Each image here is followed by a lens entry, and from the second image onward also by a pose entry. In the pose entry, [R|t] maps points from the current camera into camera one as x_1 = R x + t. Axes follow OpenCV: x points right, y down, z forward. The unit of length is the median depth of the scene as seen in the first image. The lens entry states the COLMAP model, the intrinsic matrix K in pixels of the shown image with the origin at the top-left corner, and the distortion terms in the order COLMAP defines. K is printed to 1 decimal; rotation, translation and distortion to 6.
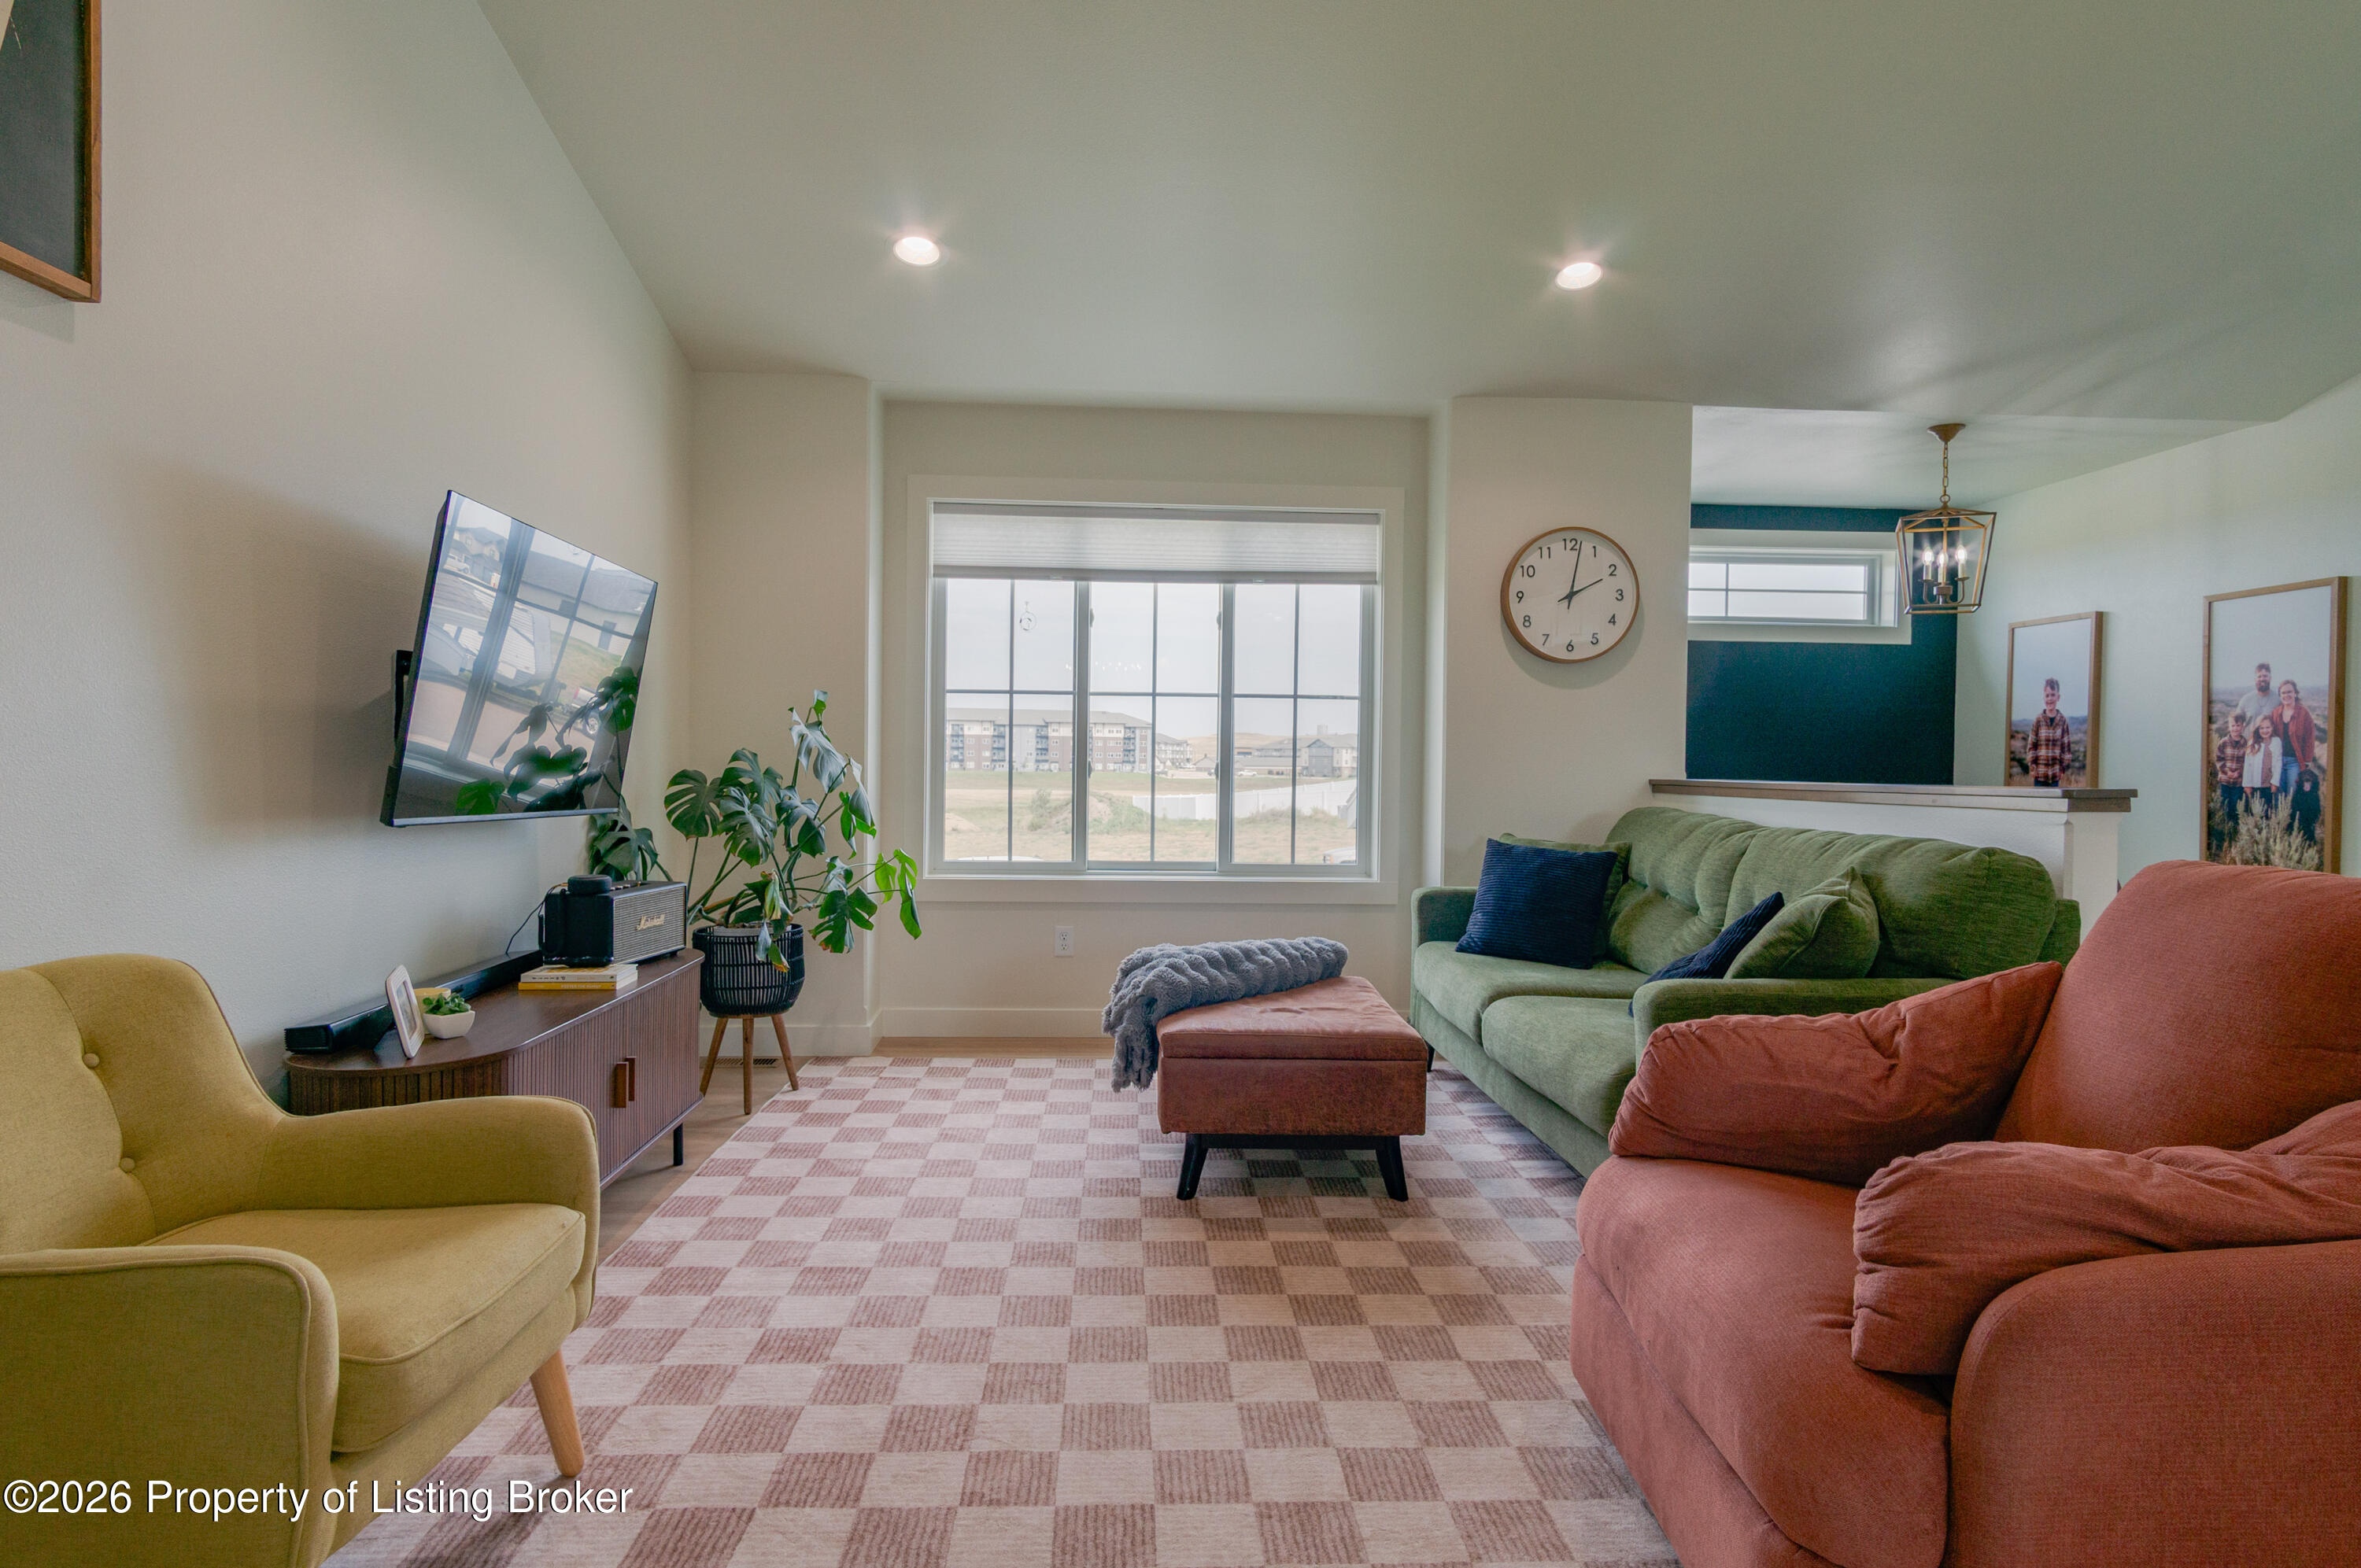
lens RADIAL K [[1298.4, 0, 1173.2], [0, 1298.4, 780.0], [0, 0, 1]] dist [0.005634, 0.003115]
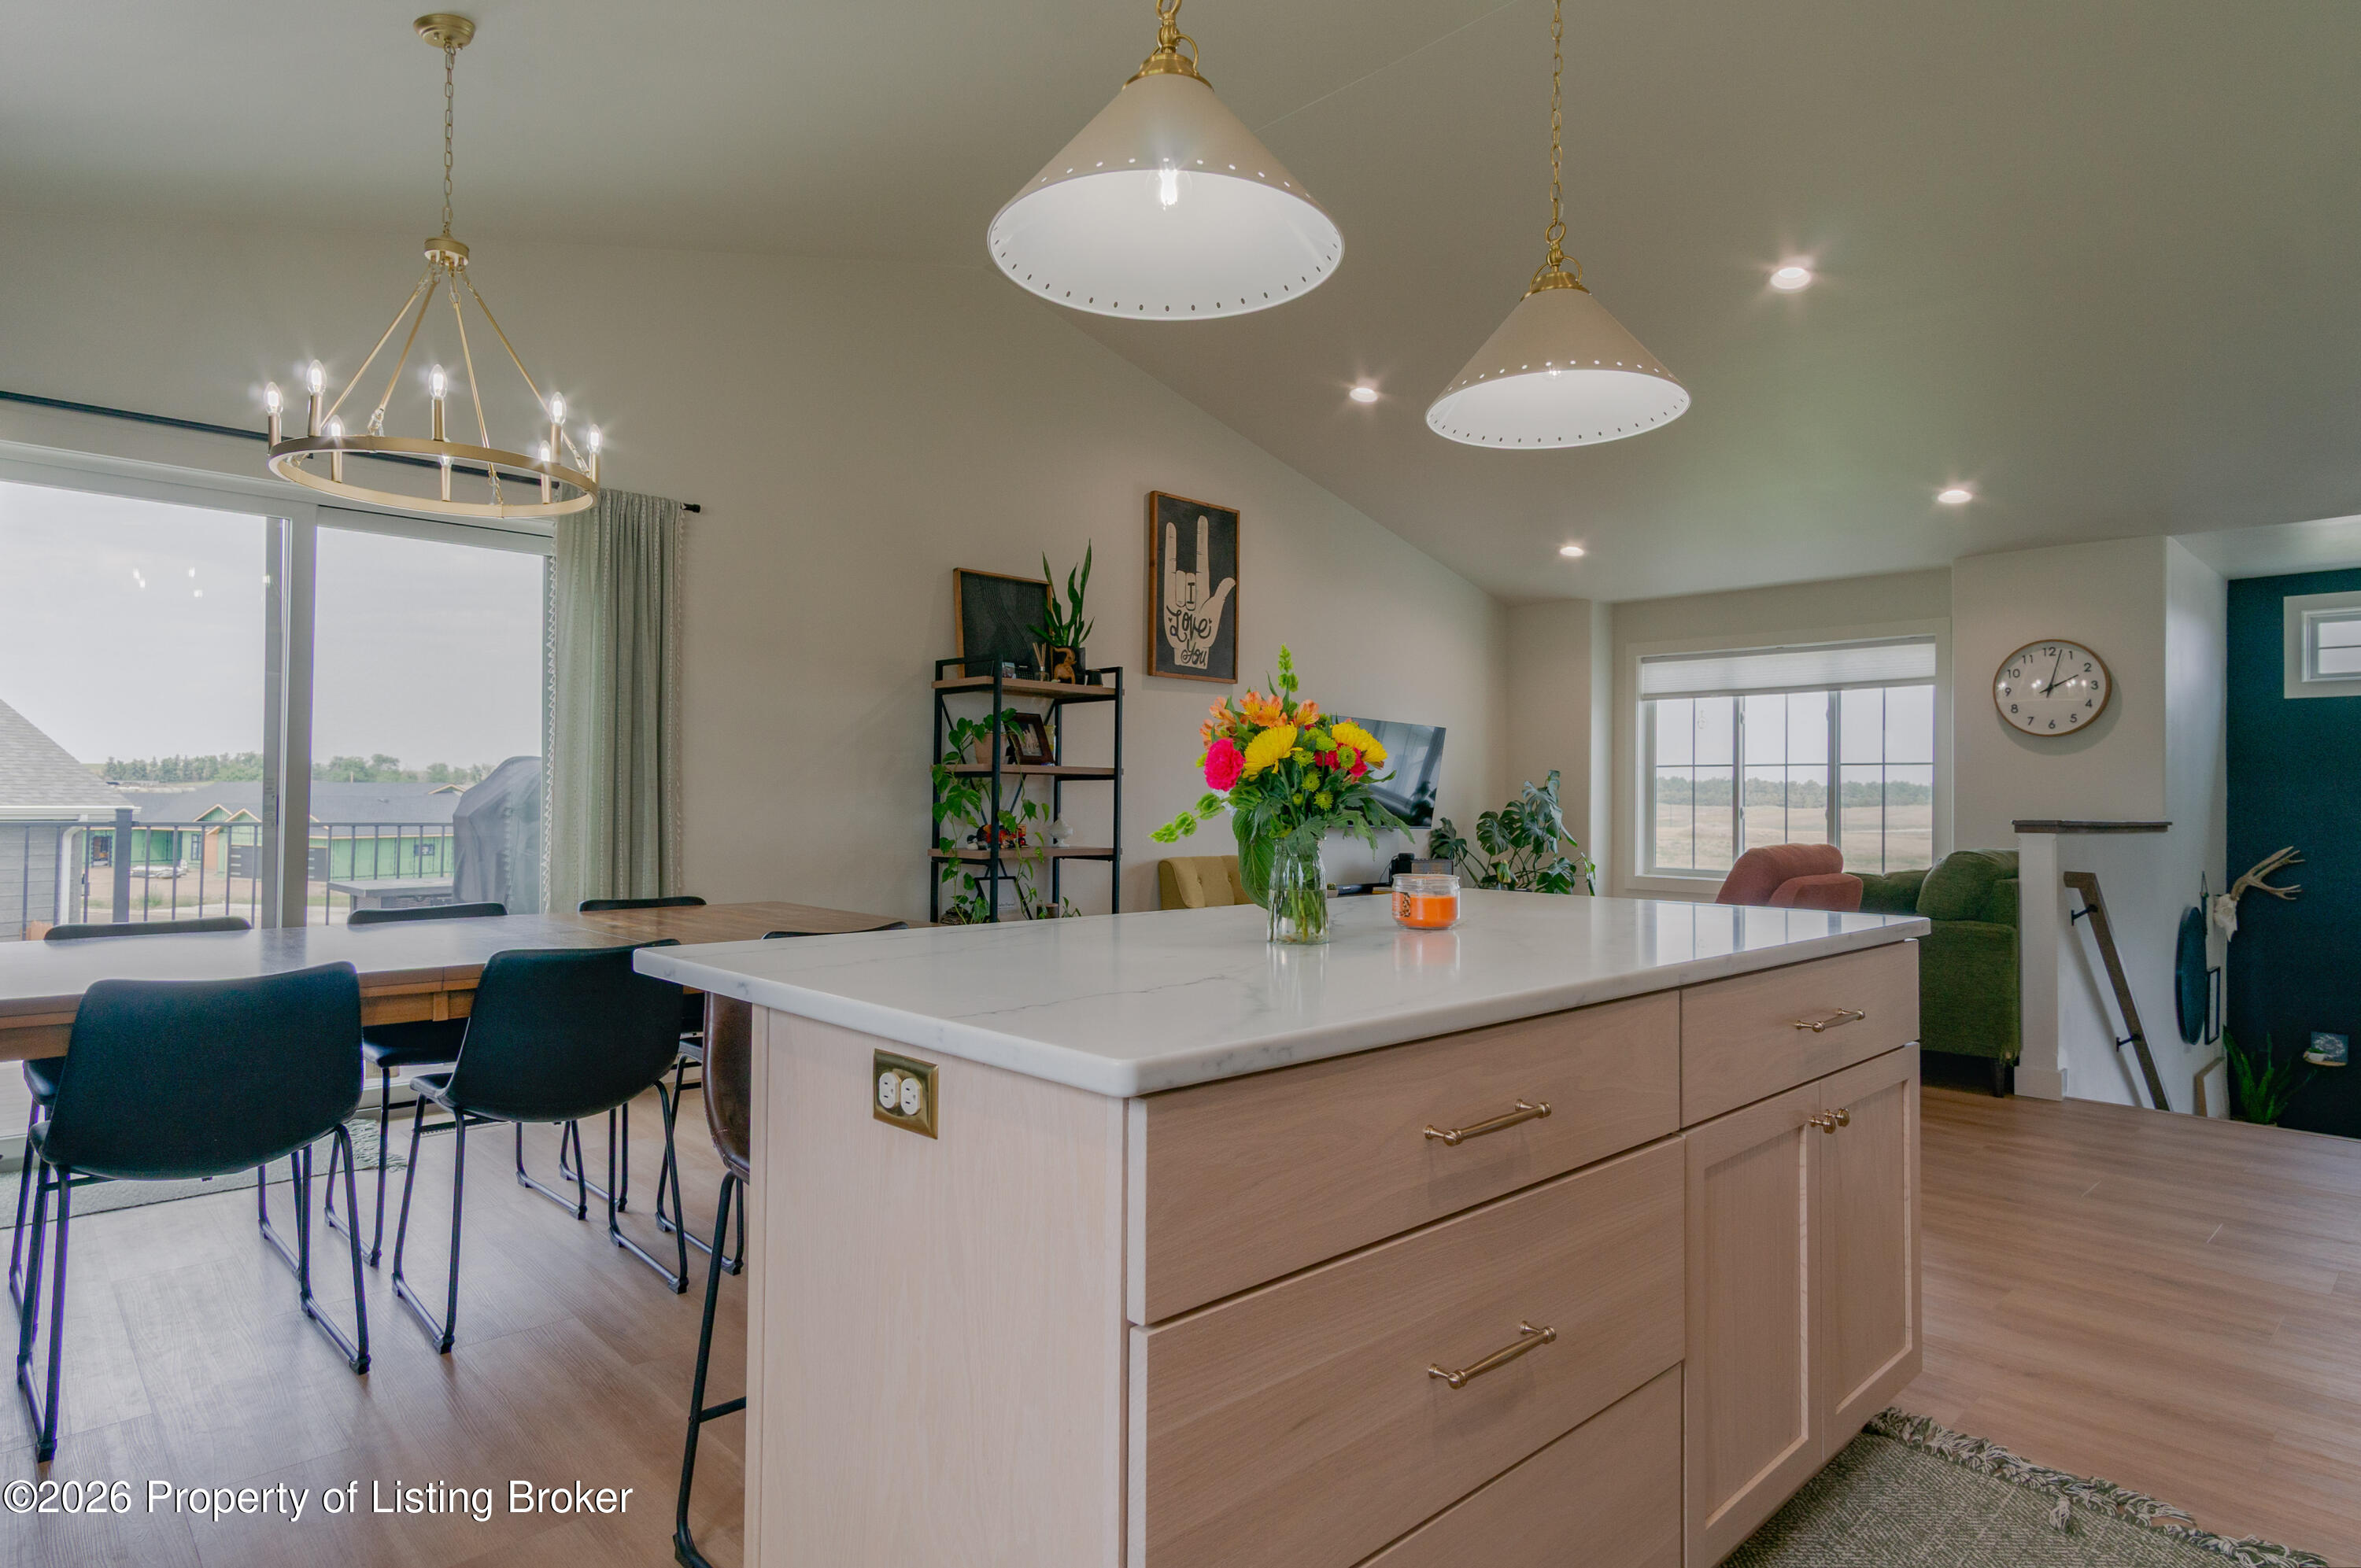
lens RADIAL K [[1298.4, 0, 1183.8], [0, 1298.4, 788.0], [0, 0, 1]] dist [0.005634, 0.003115]
pose [[0.632047, -0.010776, -0.774855, 0.769625], [-0.009238, 0.999727, -0.021439, 0.003140], [0.774875, 0.020709, 0.631776, -0.574533]]
